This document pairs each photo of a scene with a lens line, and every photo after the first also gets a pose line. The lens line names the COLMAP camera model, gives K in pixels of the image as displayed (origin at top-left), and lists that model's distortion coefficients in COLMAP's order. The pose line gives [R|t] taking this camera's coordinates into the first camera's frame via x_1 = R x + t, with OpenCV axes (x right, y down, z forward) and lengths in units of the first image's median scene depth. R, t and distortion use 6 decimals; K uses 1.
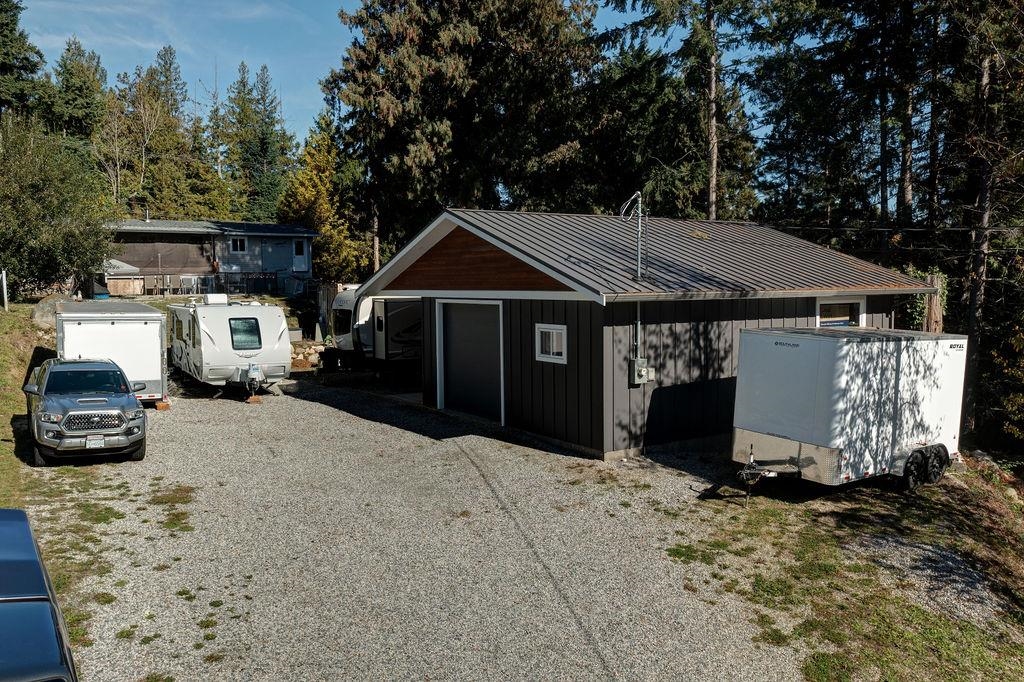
lens RADIAL K [[808.7, 0, 512.6], [0, 808.7, 337.3], [0, 0, 1]] dist [-0.006236, 0.003504]
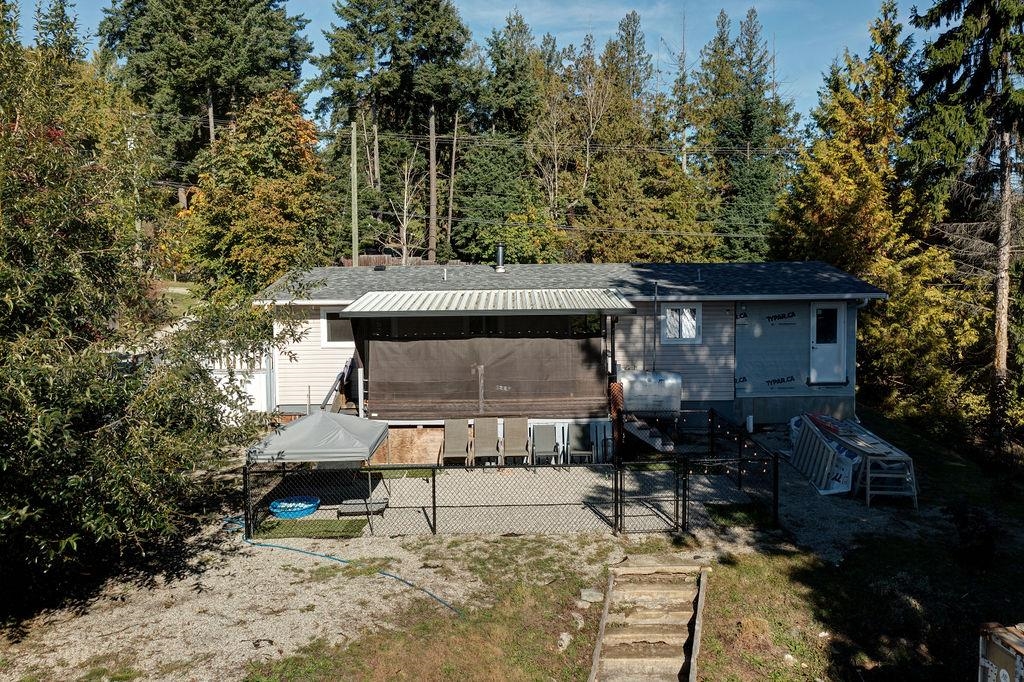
lens RADIAL K [[808.7, 0, 512.6], [0, 808.7, 337.3], [0, 0, 1]] dist [-0.006236, 0.003504]
pose [[0.839843, 0.034213, -0.541751, -0.103726], [-0.030390, 0.999410, 0.016003, -0.062571], [0.541979, 0.003024, 0.840387, 0.336250]]
